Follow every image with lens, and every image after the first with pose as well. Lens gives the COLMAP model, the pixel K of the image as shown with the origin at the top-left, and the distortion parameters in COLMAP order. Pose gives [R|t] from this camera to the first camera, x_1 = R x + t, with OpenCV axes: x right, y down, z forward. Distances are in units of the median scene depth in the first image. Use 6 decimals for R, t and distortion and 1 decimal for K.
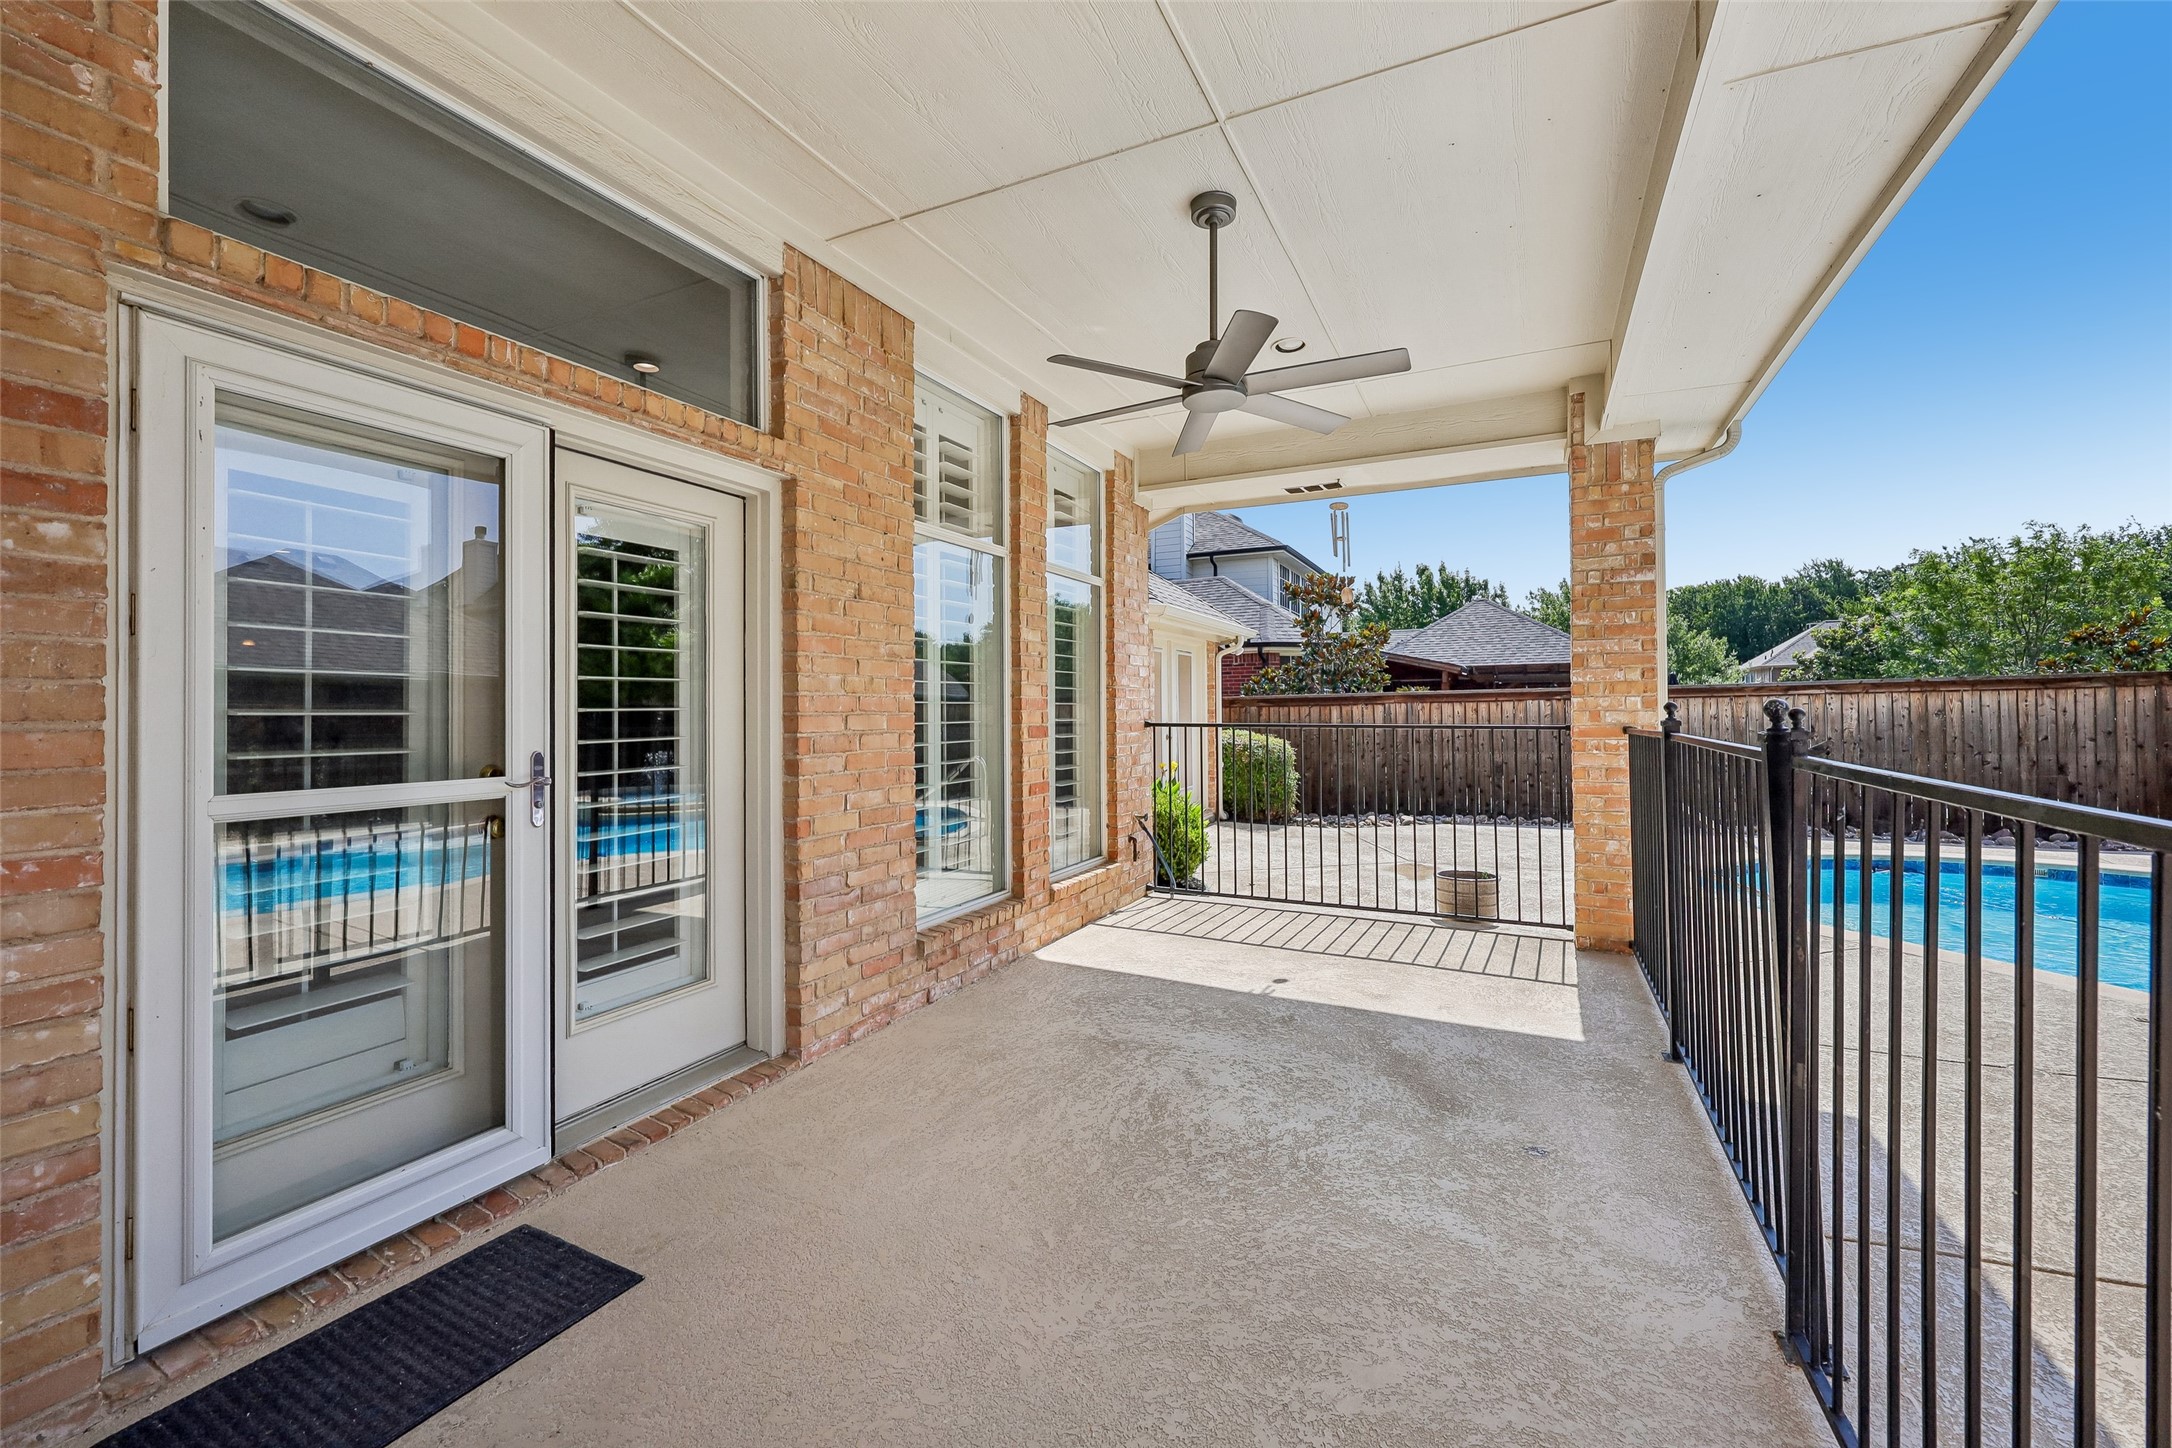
lens RADIAL K [[891.2, 0, 1074.5], [0, 891.2, 709.0], [0, 0, 1]] dist [-0.001755, -0.000026]
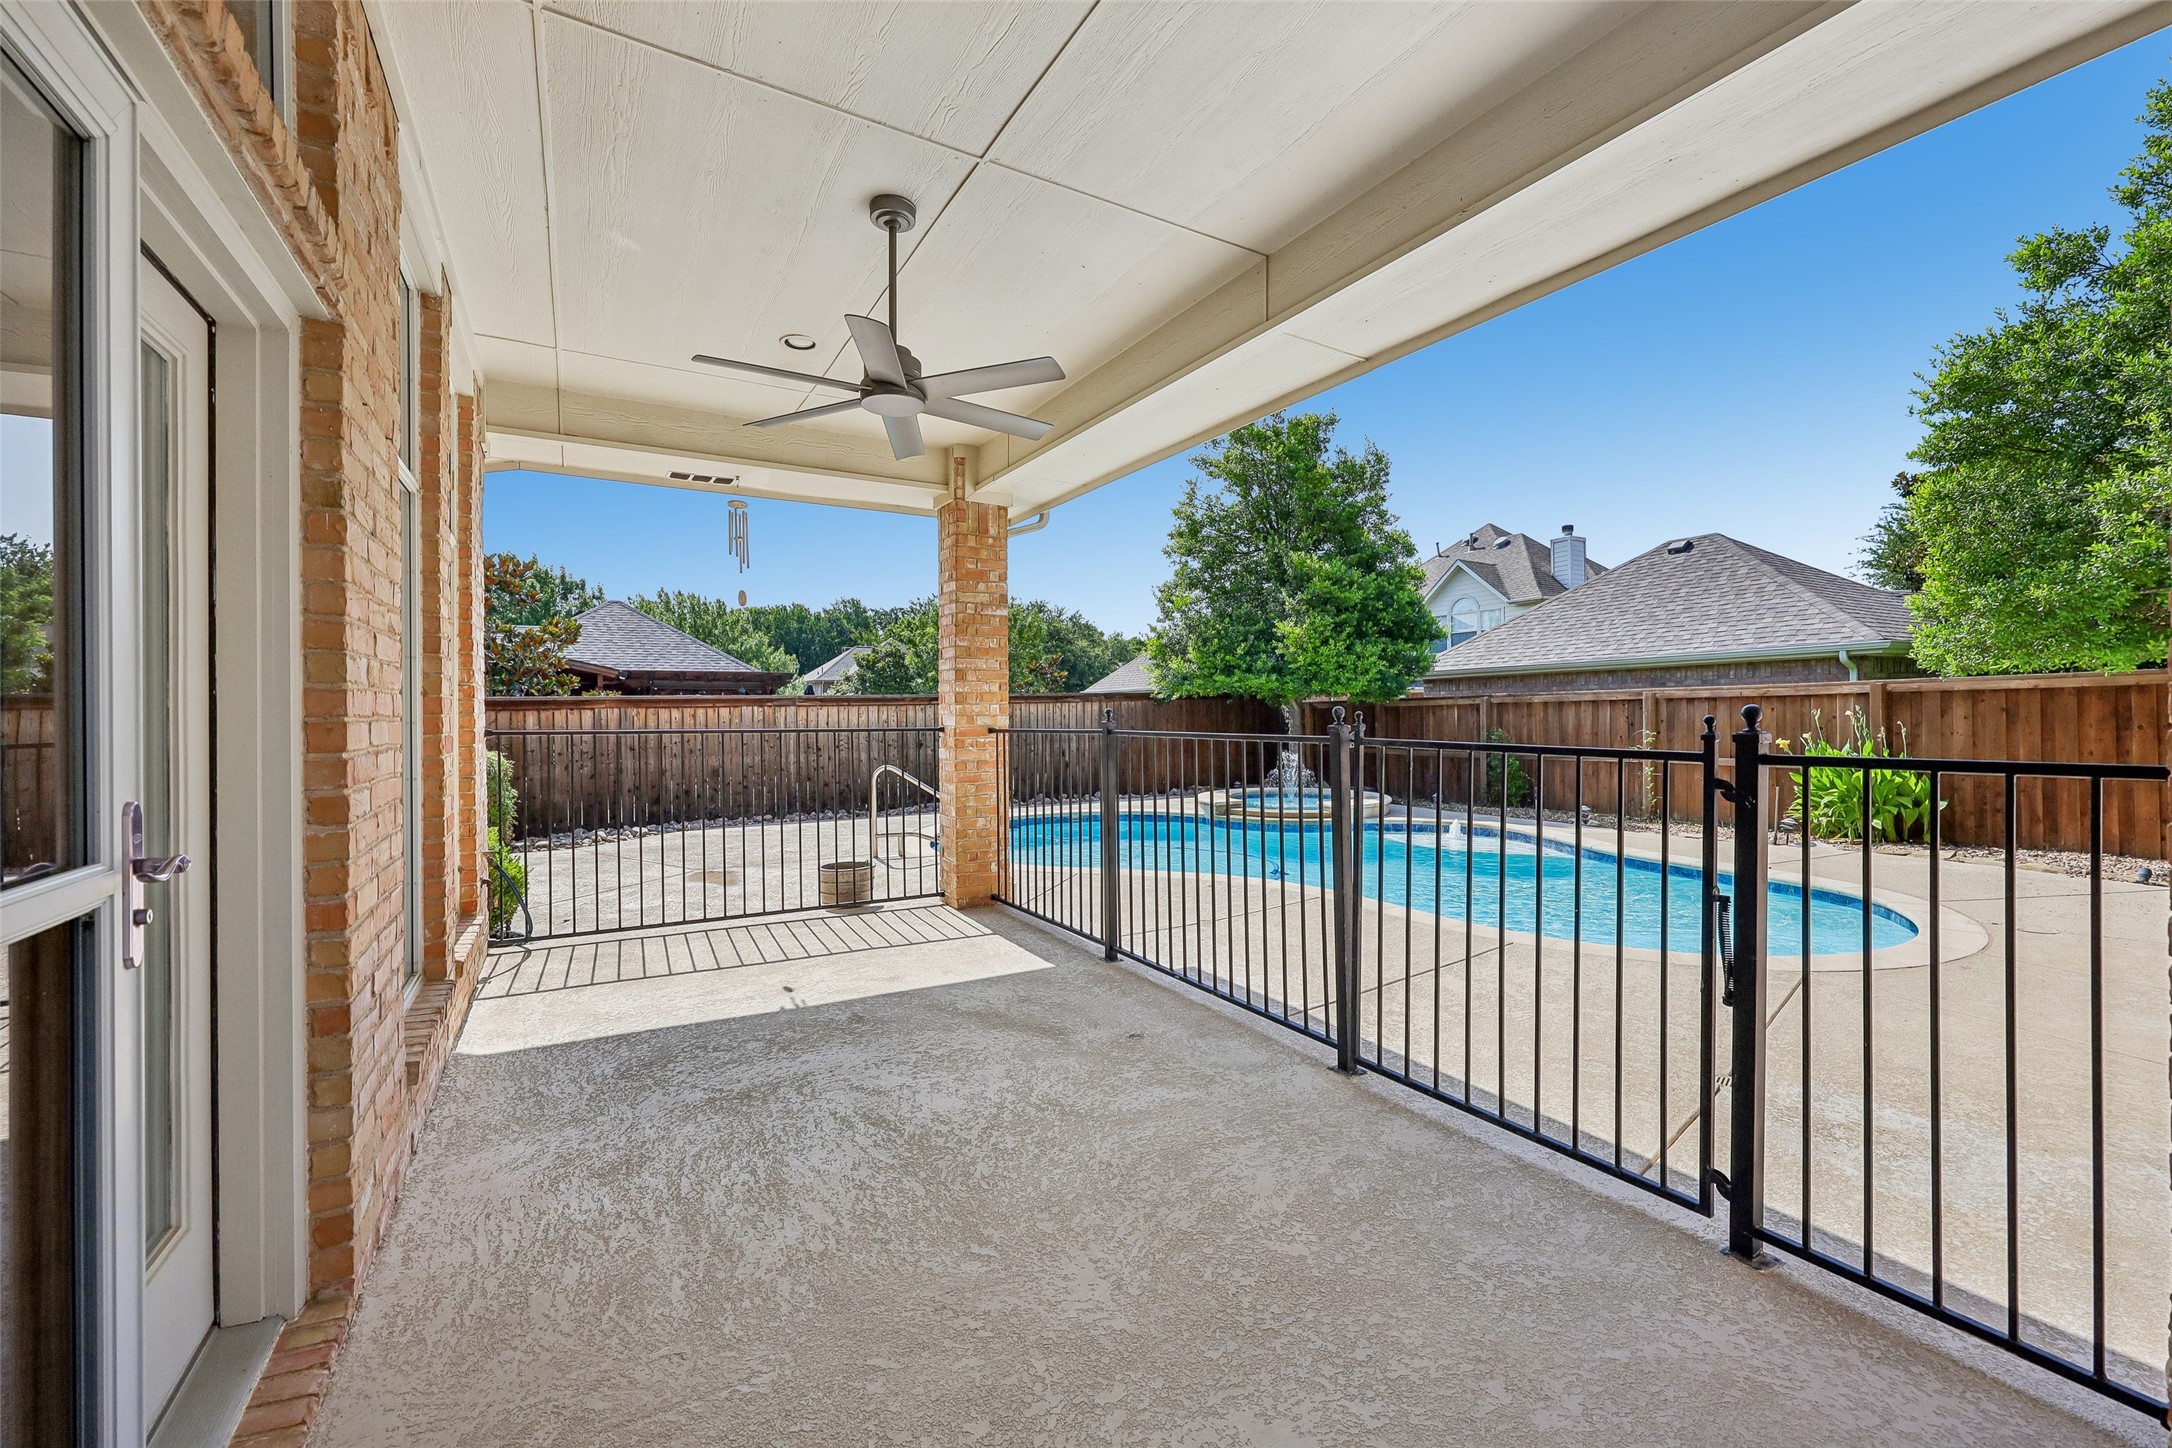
lens RADIAL K [[891.2, 0, 1106.1], [0, 891.2, 715.7], [0, 0, 1]] dist [-0.001755, -0.000026]
pose [[0.534640, 0.000214, 0.845080, -0.376051], [-0.000458, 1.000000, 0.000037, 0.002476], [-0.845080, -0.000407, 0.534640, 0.174224]]
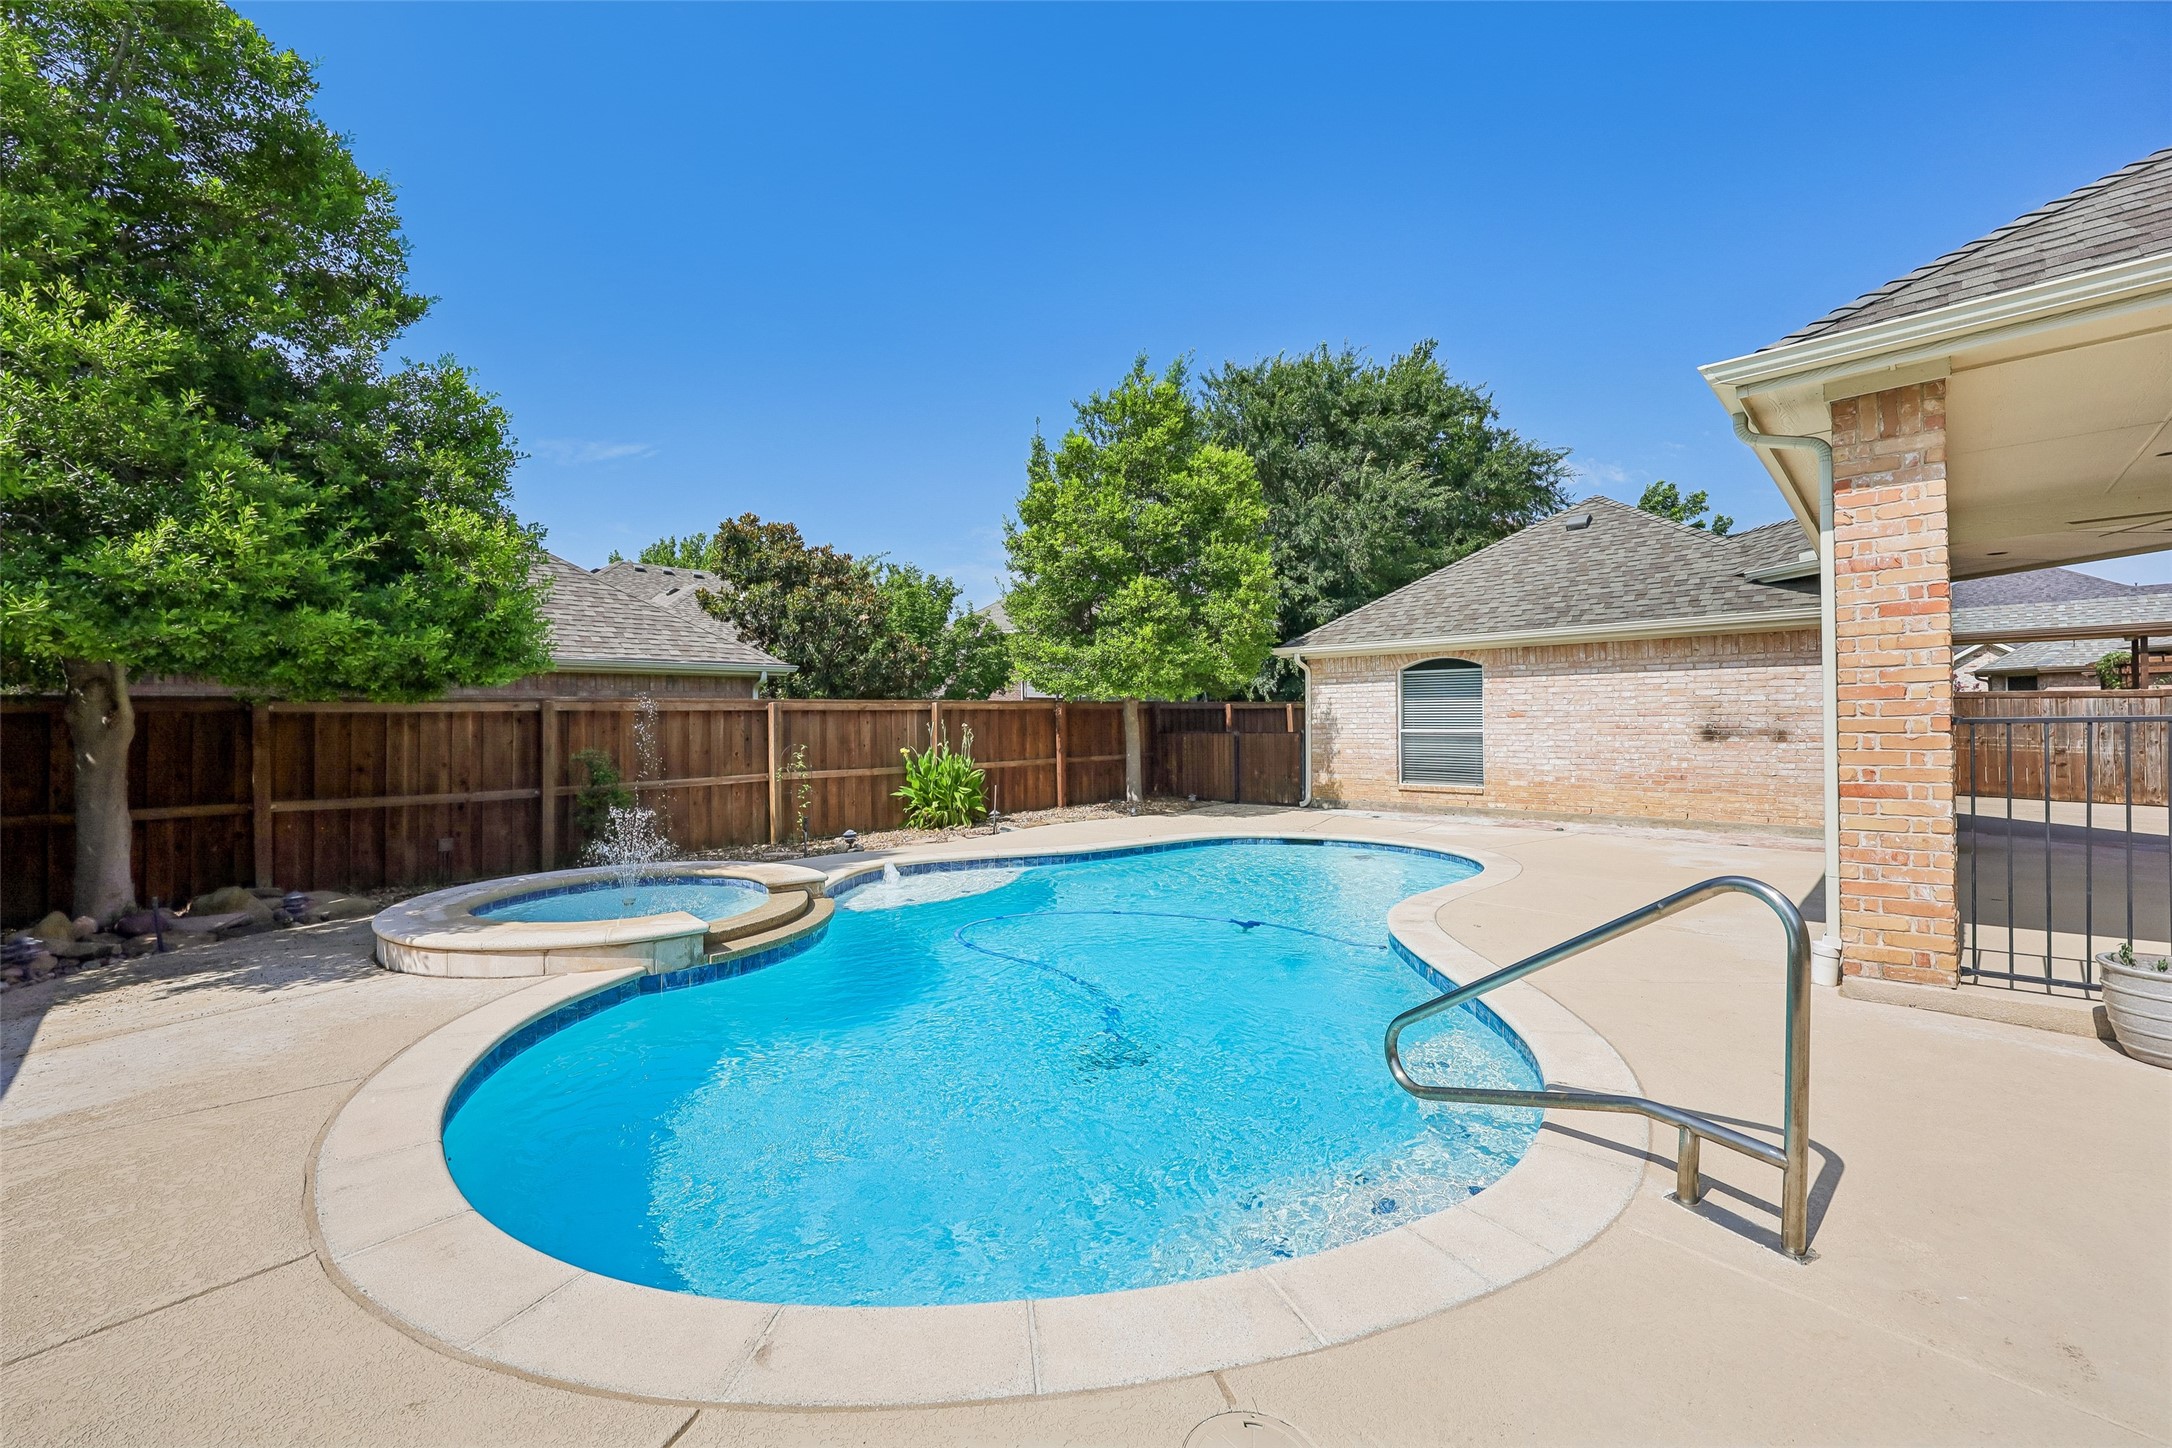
lens RADIAL K [[891.2, 0, 1092.3], [0, 891.2, 725.0], [0, 0, 1]] dist [-0.001755, -0.000026]
pose [[-0.961079, 0.017970, 0.275688, 1.291774], [0.016125, 0.999830, -0.008958, 0.027732], [-0.275802, -0.004164, -0.961205, 2.355739]]
